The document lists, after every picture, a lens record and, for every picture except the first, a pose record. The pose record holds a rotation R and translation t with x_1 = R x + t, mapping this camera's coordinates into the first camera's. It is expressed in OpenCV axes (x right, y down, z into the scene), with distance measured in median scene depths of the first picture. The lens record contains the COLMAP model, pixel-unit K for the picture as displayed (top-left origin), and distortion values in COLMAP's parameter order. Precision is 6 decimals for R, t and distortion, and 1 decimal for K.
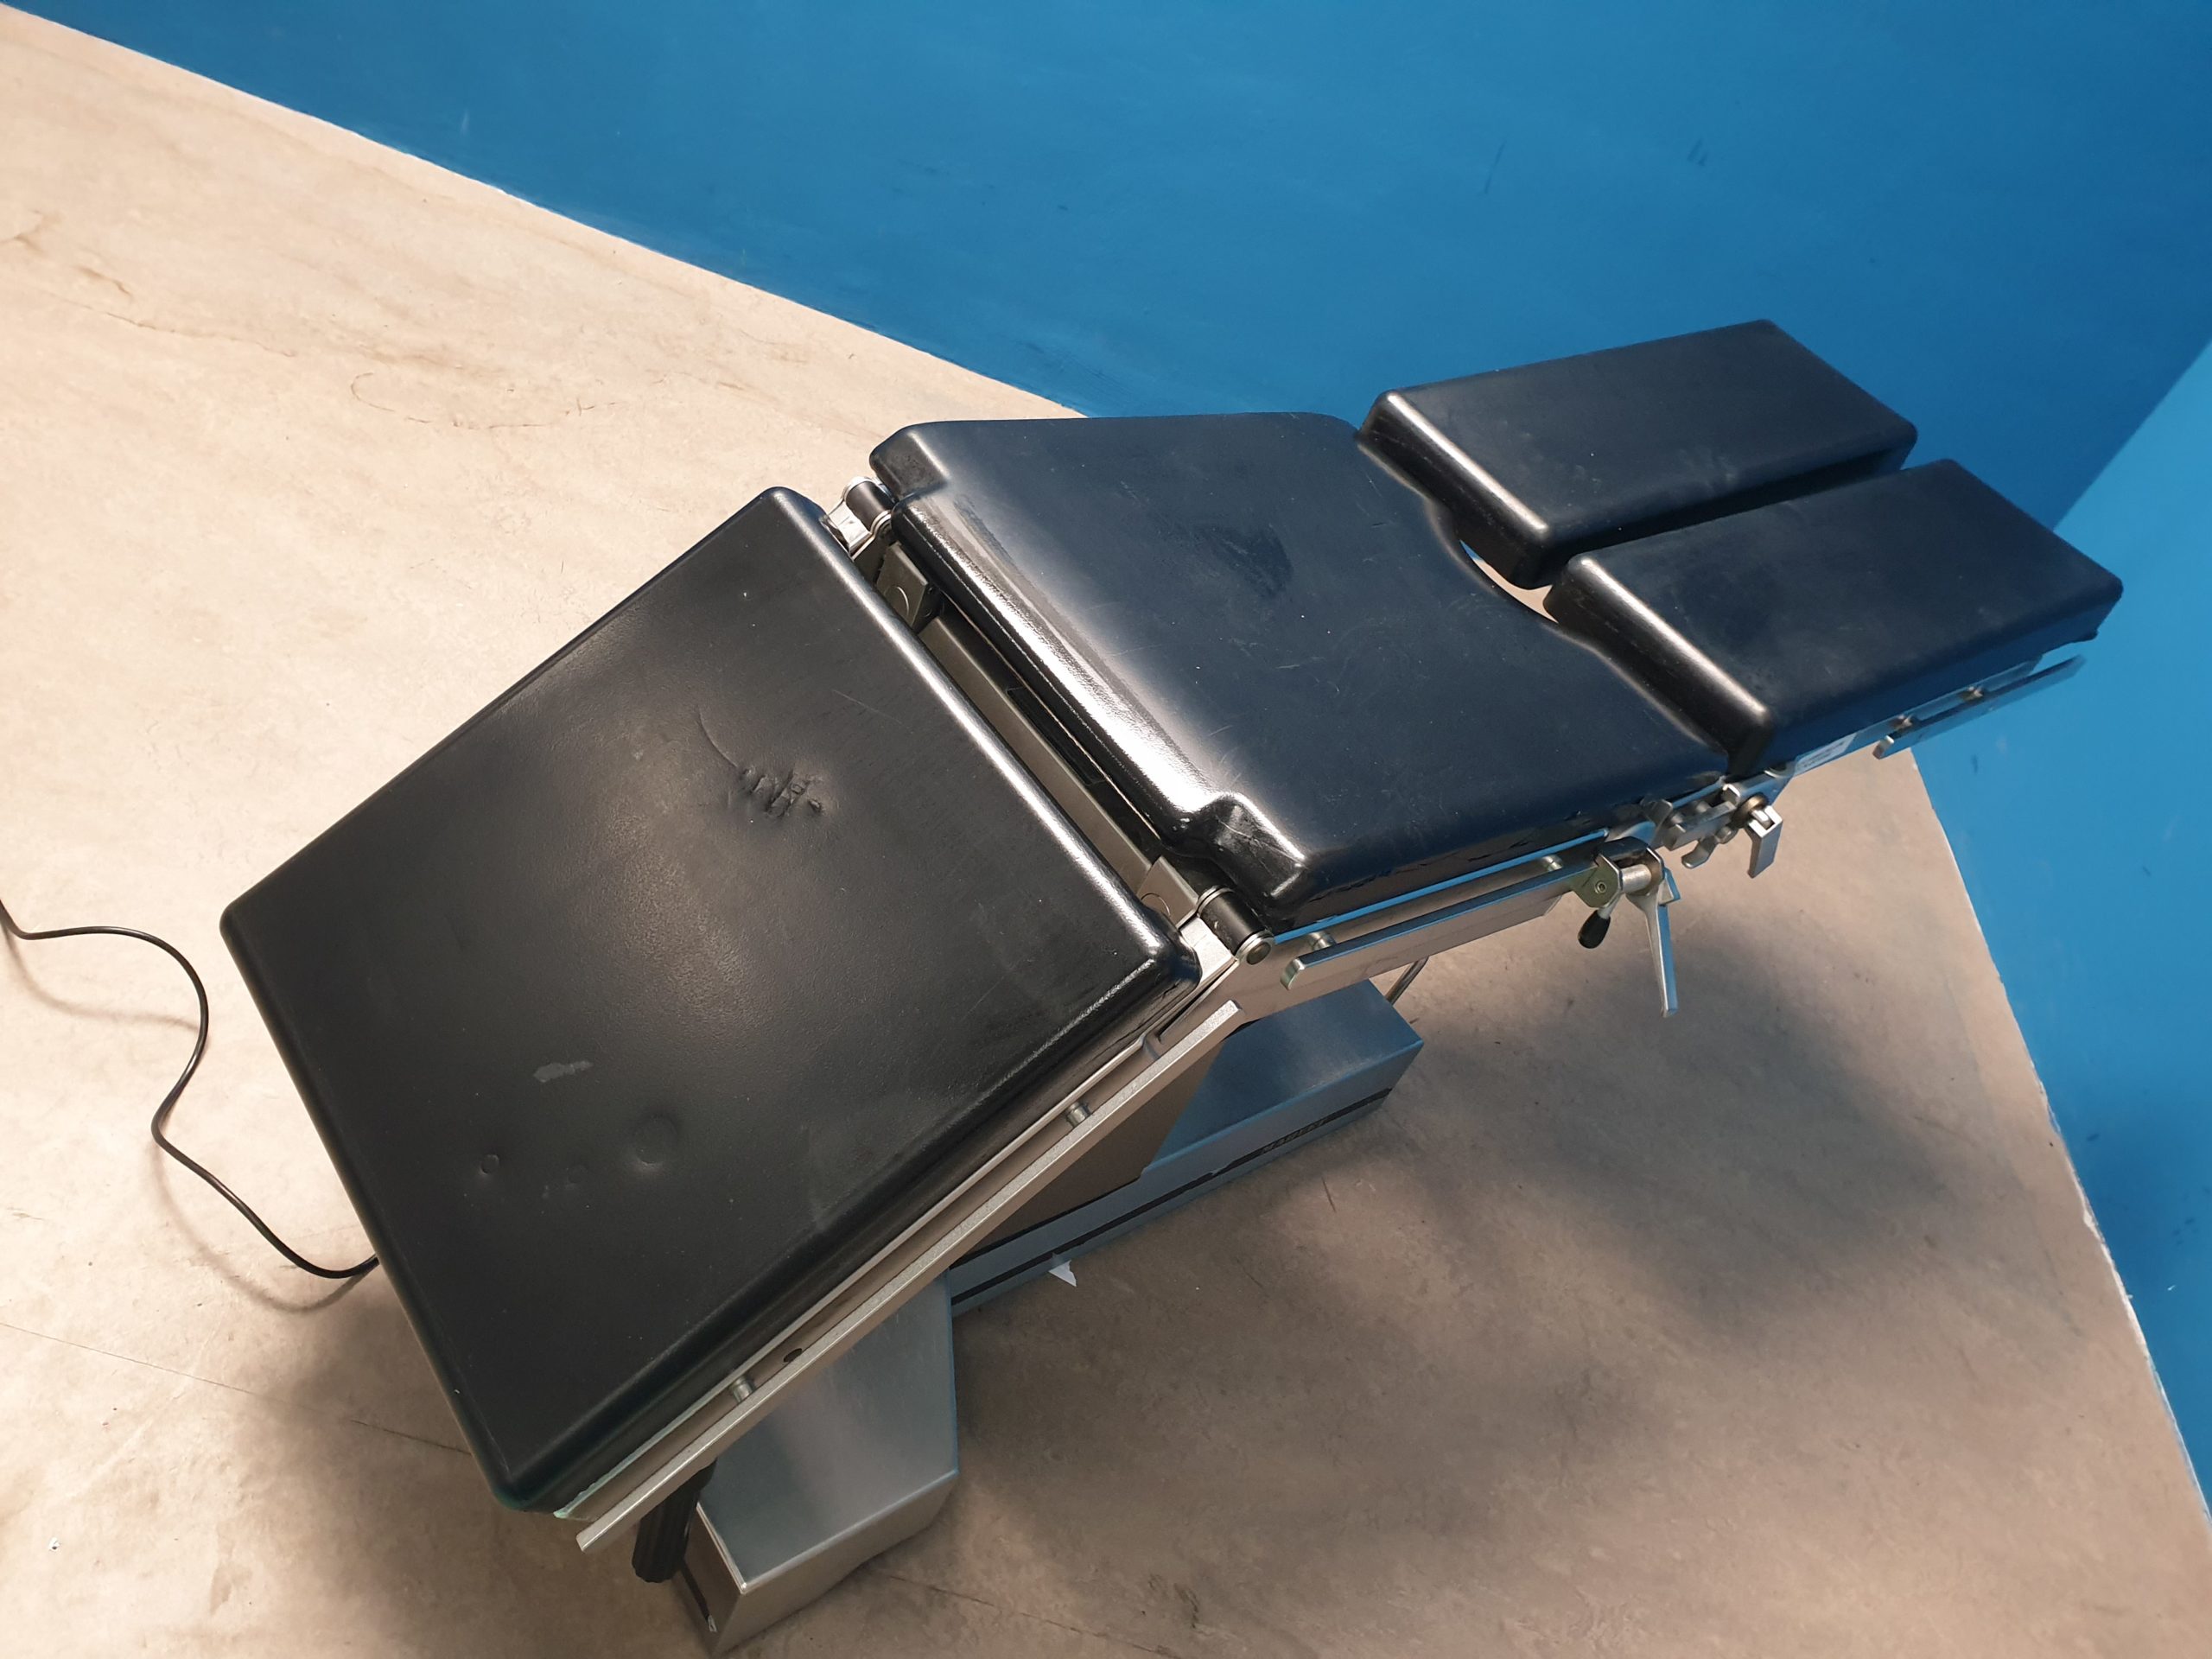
lens RADIAL K [[1682.1, 0, 1110.1], [0, 1682.1, 797.6], [0, 0, 1]] dist [-0.021344, 0.046728]
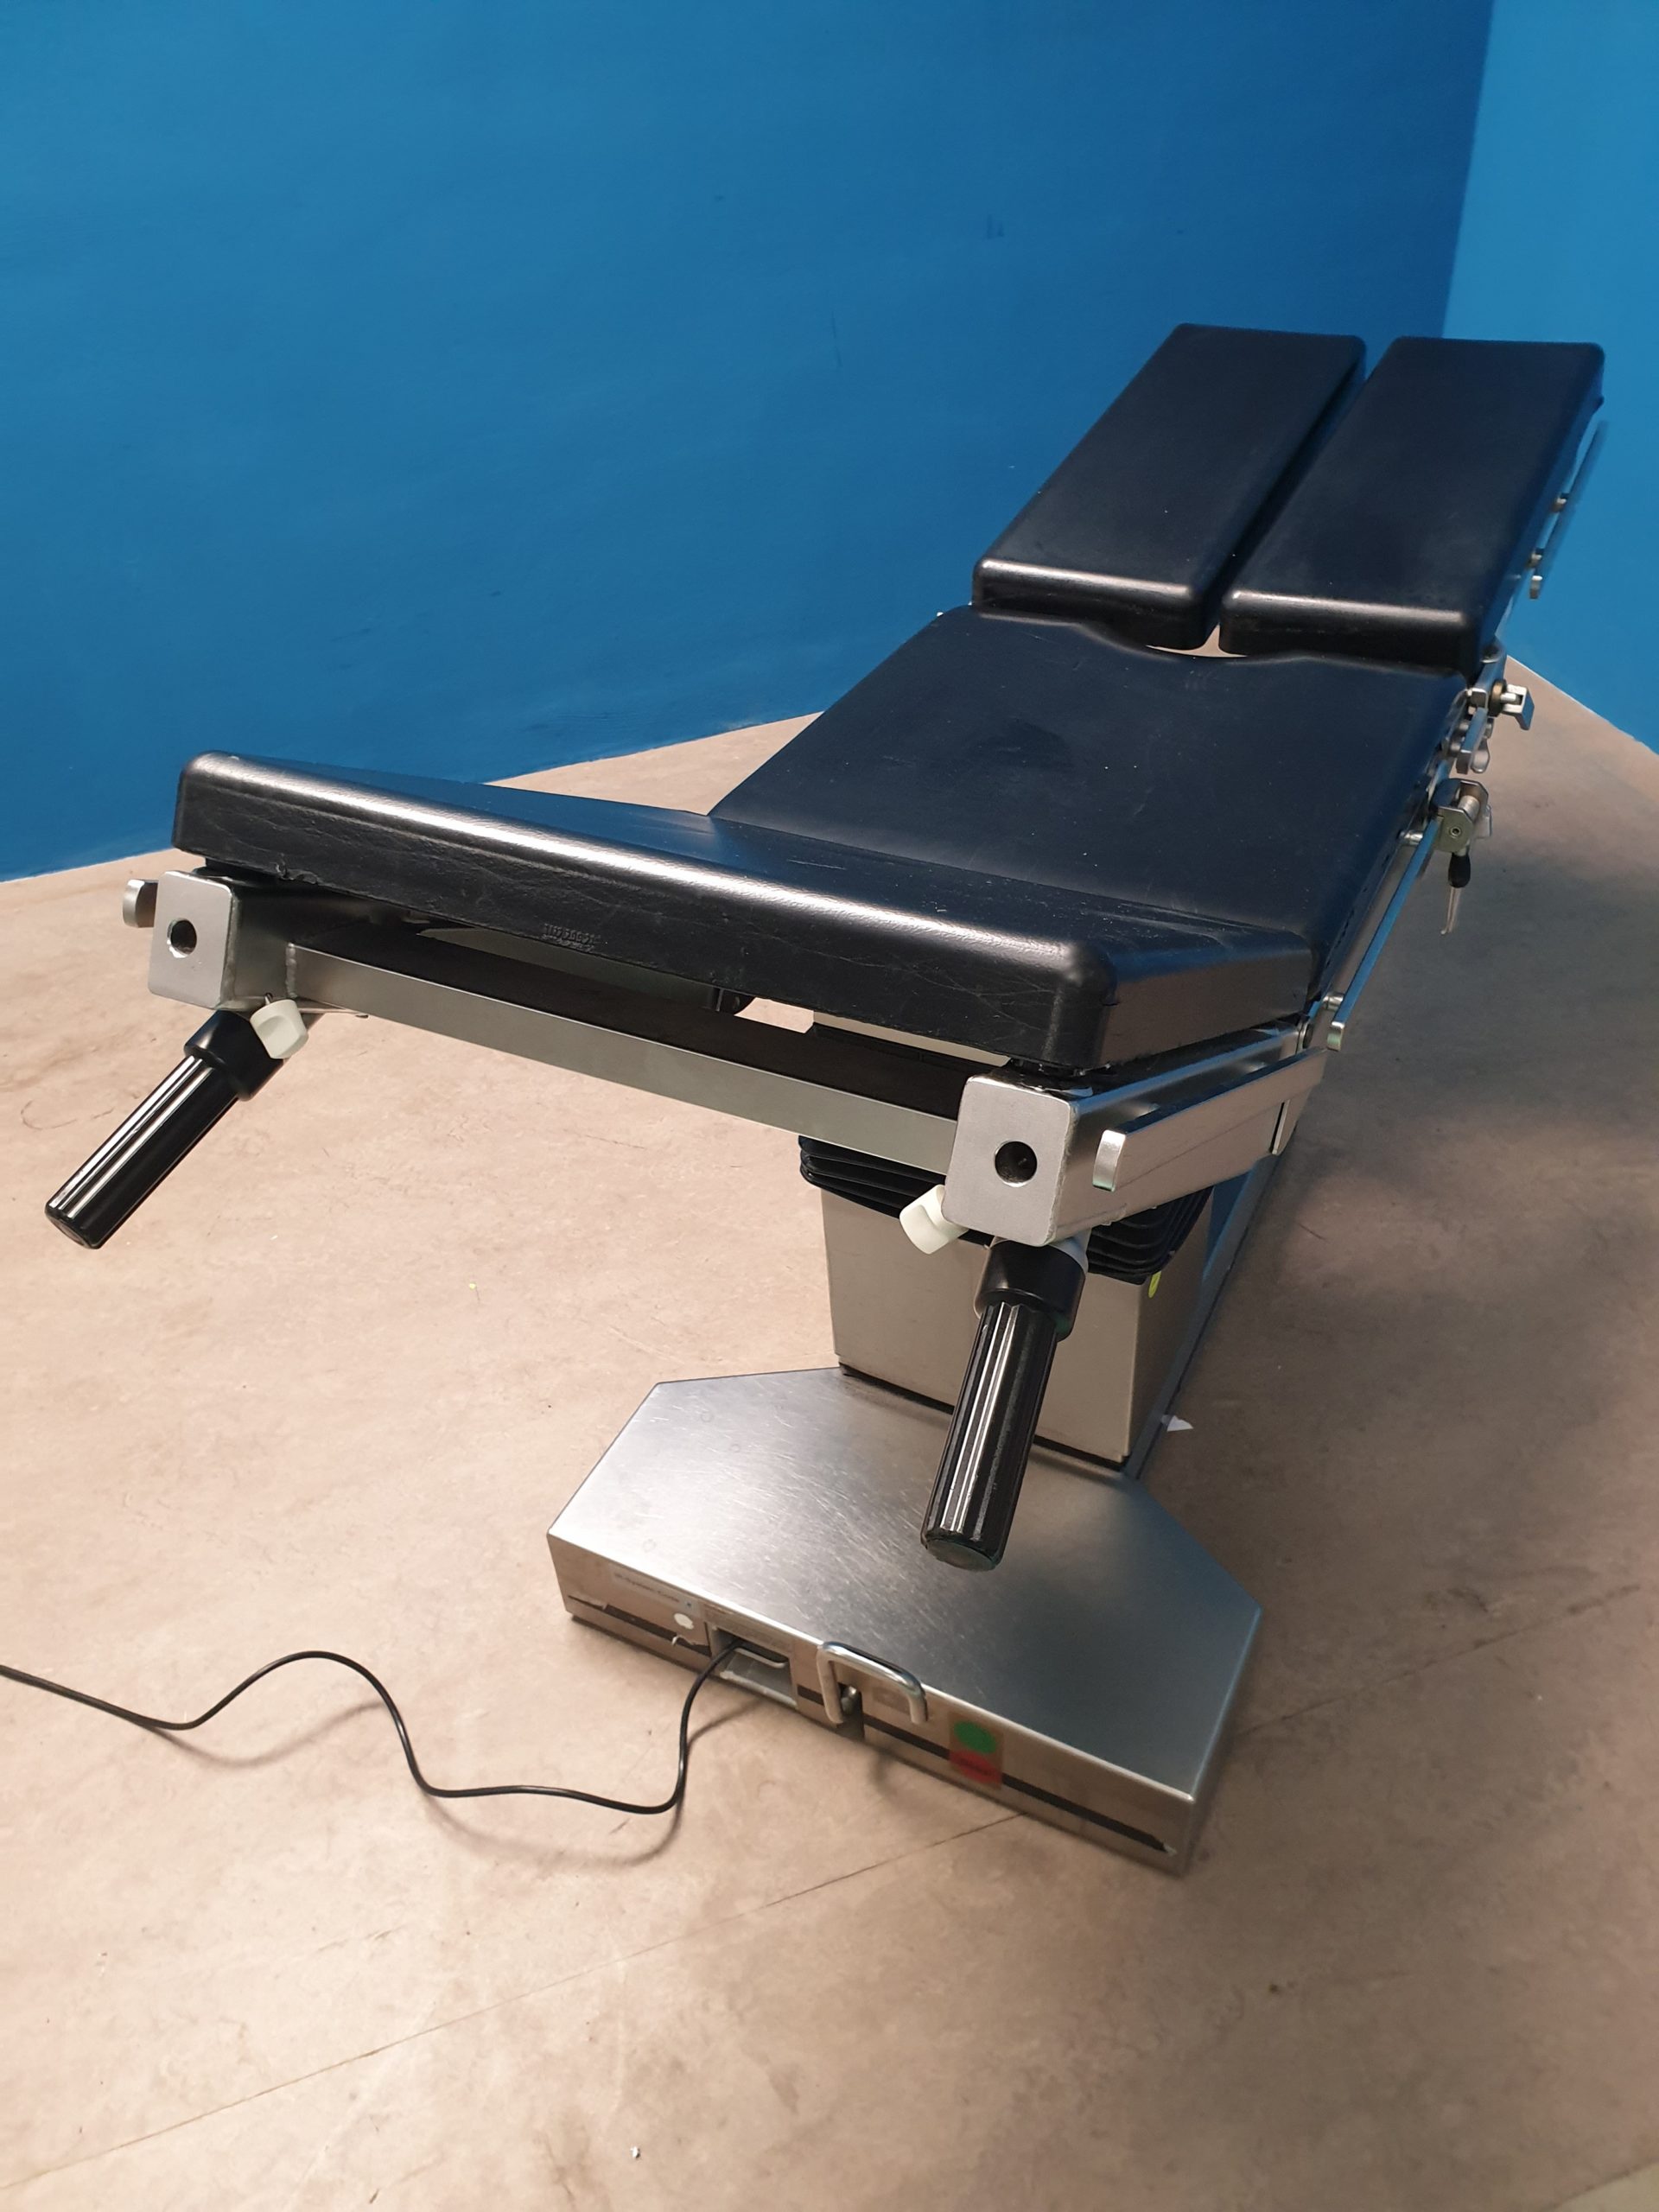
lens RADIAL K [[1682.1, 0, 822.5], [0, 1682.1, 1102.4], [0, 0, 1]] dist [-0.021344, 0.046728]
pose [[0.828578, -0.553454, 0.084541, -0.178378], [0.550794, 0.832878, 0.054218, -0.063682], [-0.100419, 0.001641, 0.994944, -0.035140]]
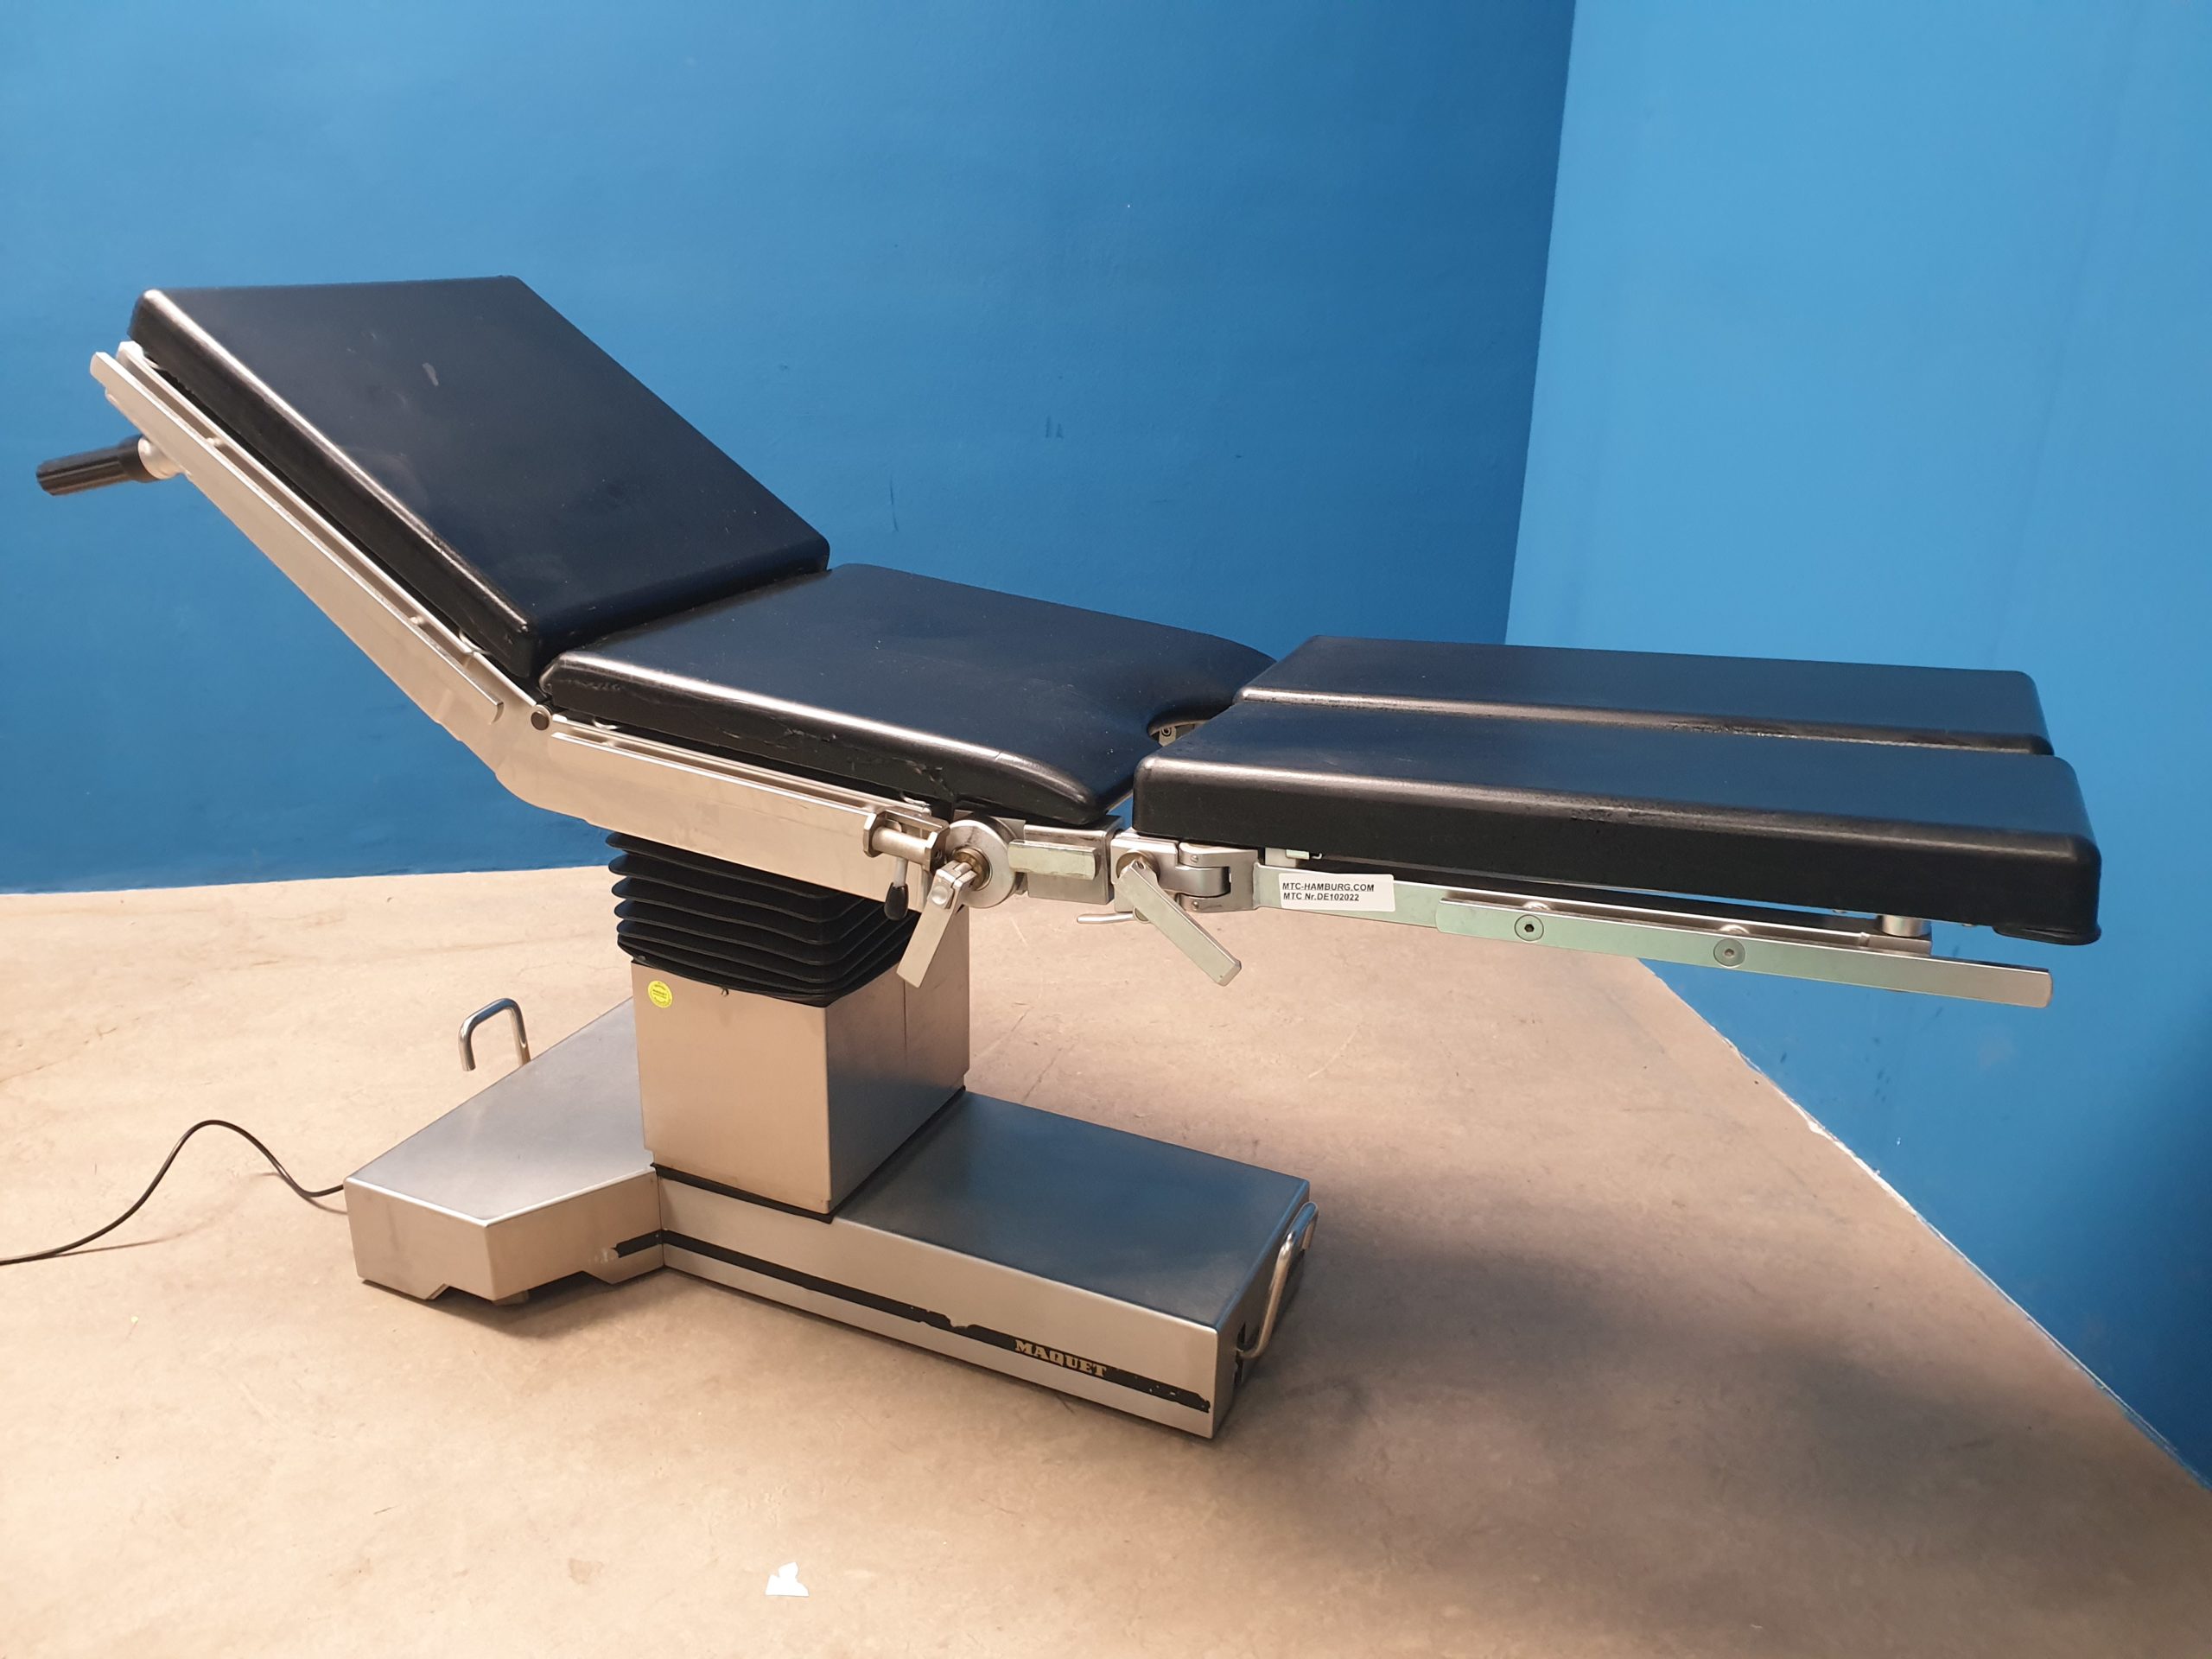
lens RADIAL K [[1682.1, 0, 1118.5], [0, 1682.1, 835.2], [0, 0, 1]] dist [-0.021344, 0.046728]
pose [[0.904274, -0.389948, 0.173867, 0.123033], [0.423773, 0.869359, -0.254227, 0.219992], [-0.052018, 0.303571, 0.951388, 0.017641]]
